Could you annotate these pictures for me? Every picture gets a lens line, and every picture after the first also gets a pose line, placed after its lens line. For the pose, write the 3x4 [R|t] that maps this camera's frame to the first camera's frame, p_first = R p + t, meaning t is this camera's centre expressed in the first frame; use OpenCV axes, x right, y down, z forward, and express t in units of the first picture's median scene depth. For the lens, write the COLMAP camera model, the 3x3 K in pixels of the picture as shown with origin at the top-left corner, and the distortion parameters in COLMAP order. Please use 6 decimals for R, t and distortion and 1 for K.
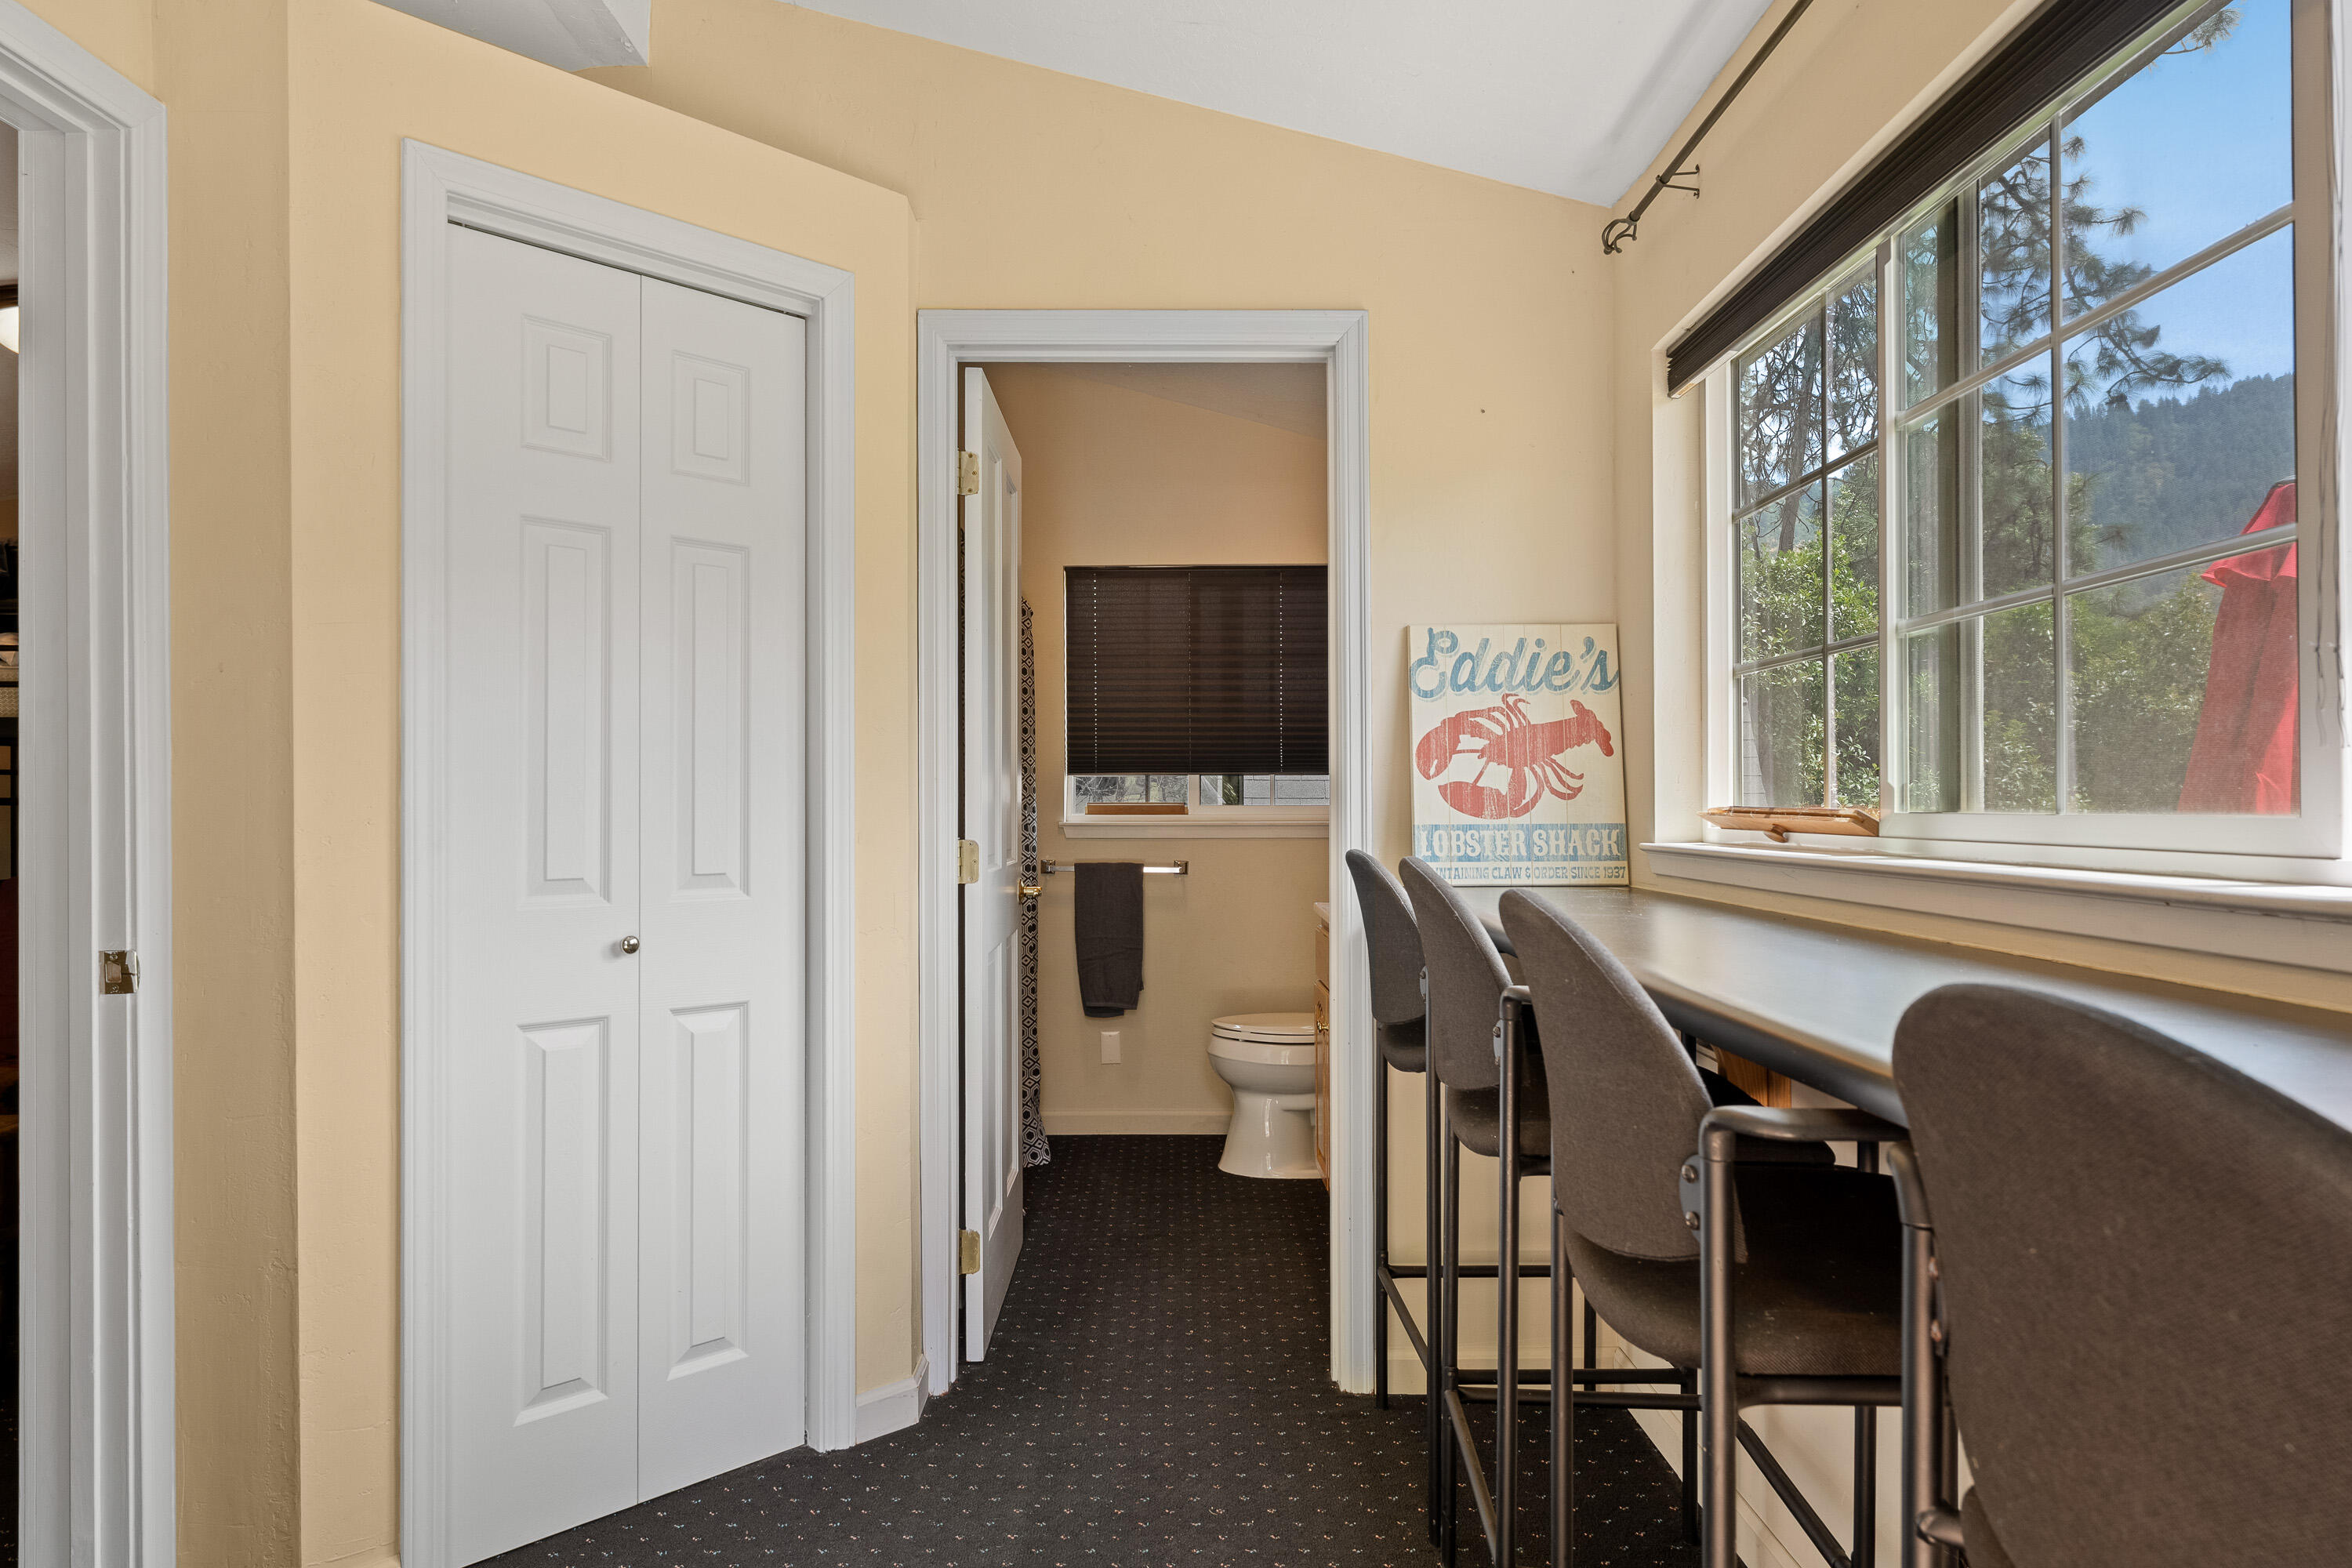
lens RADIAL K [[1393.3, 0, 1167.8], [0, 1393.3, 810.3], [0, 0, 1]] dist [-0.001164, 0.000021]
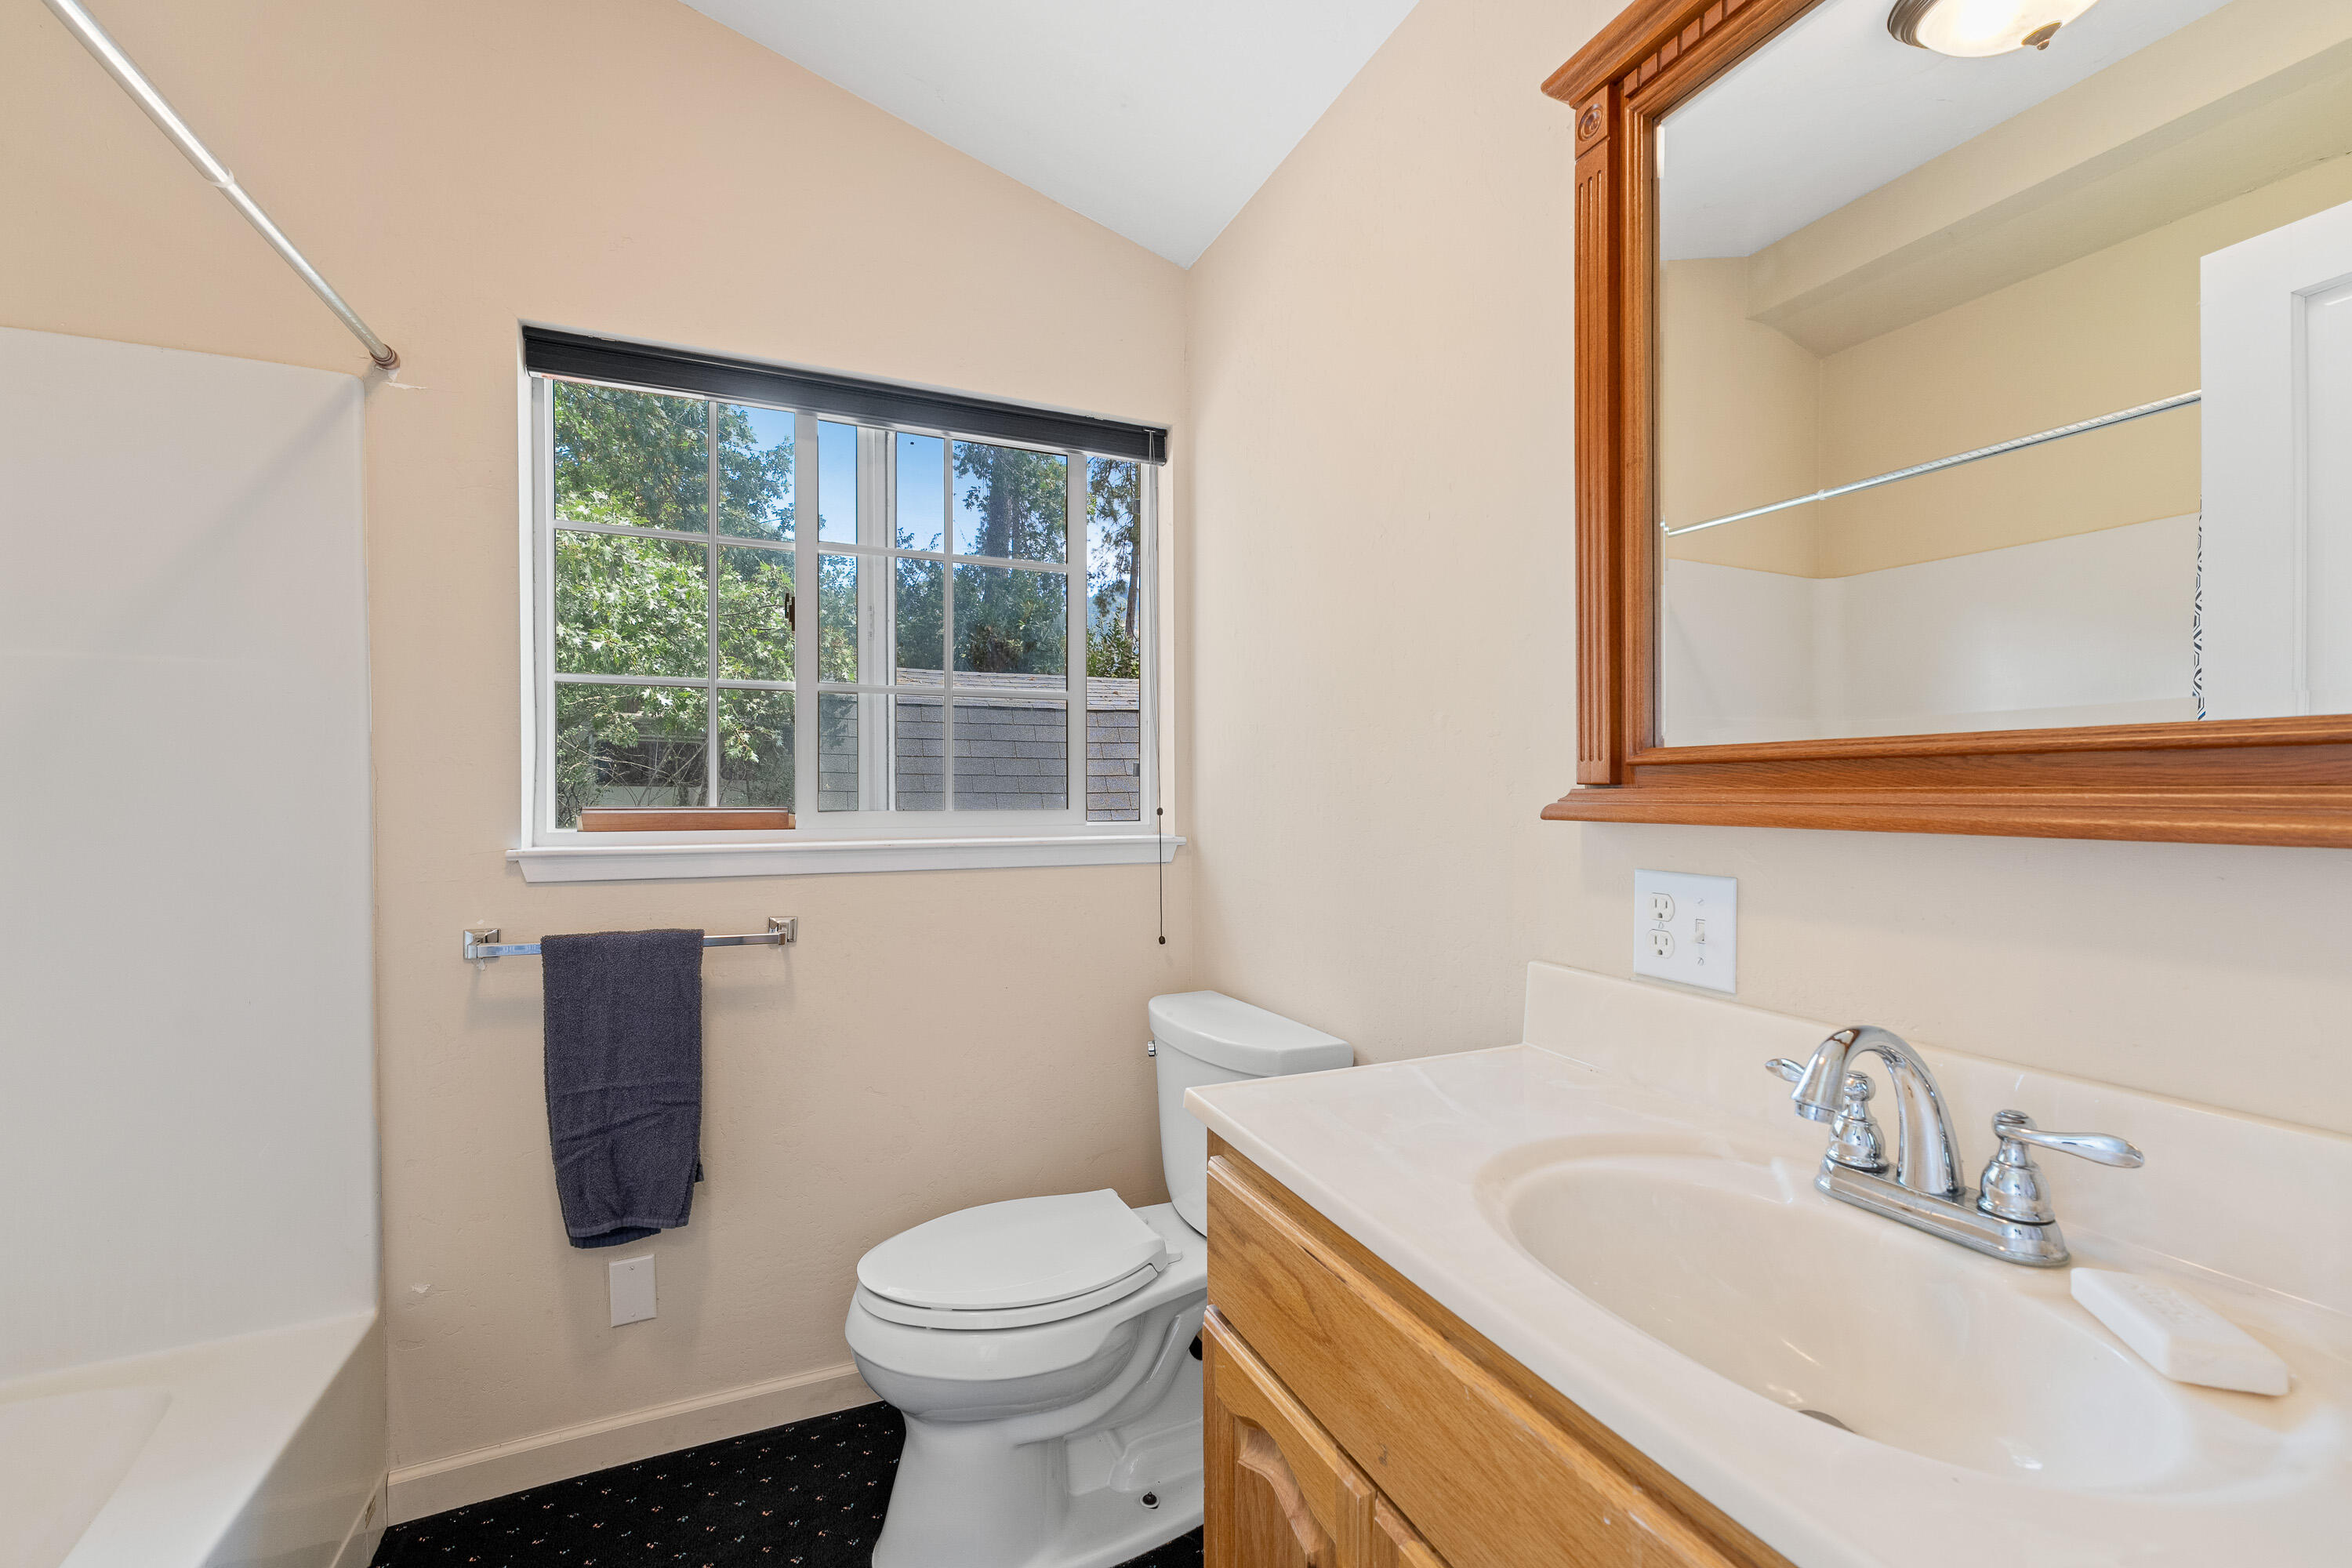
lens RADIAL K [[951.6, 0, 1172.2], [0, 951.6, 787.5], [0, 0, 1]] dist [-0.002577, 0.000067]
pose [[0.908039, -0.002265, 0.418880, -0.012325], [0.005704, 0.999960, -0.006958, -0.018977], [-0.418847, 0.008707, 0.908015, 1.075846]]
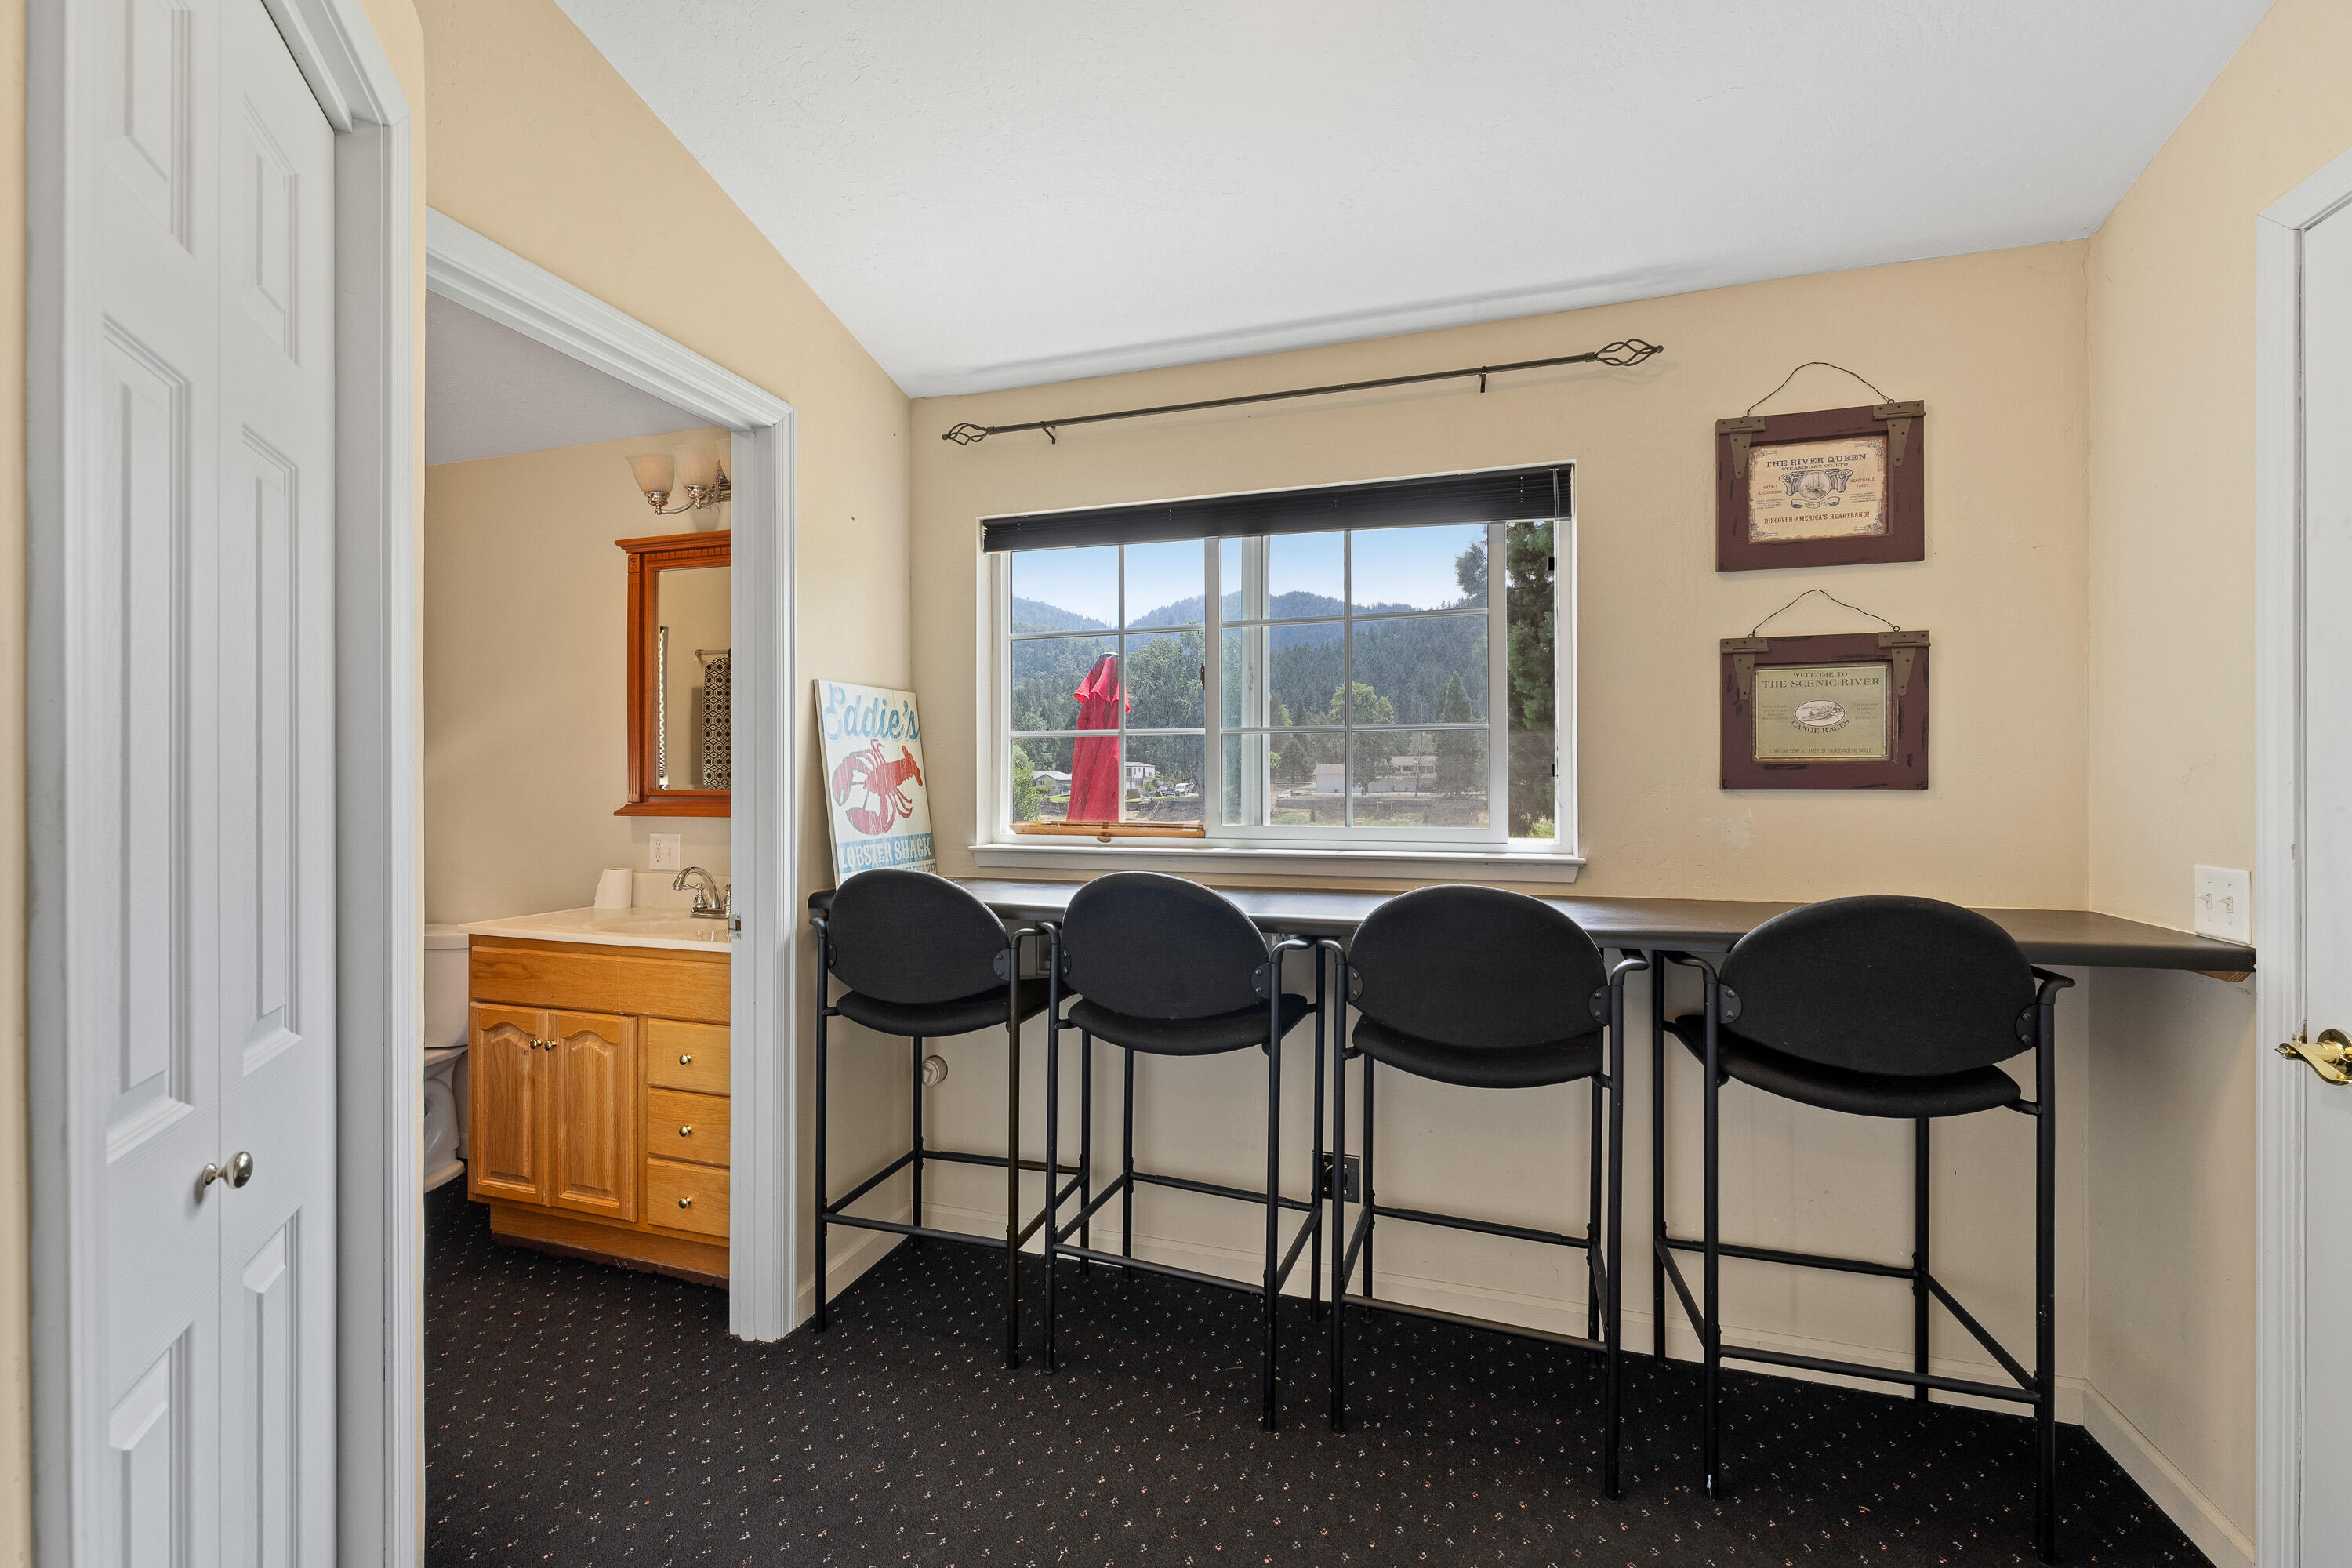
lens RADIAL K [[946.4, 0, 1176.0], [0, 946.4, 784.0], [0, 0, 1]] dist [-0.001840, -0.000075]
pose [[0.293163, -0.005003, 0.956049, -0.529924], [0.006609, 0.999973, 0.003206, -0.042315], [-0.956040, 0.005379, 0.293188, 0.464171]]
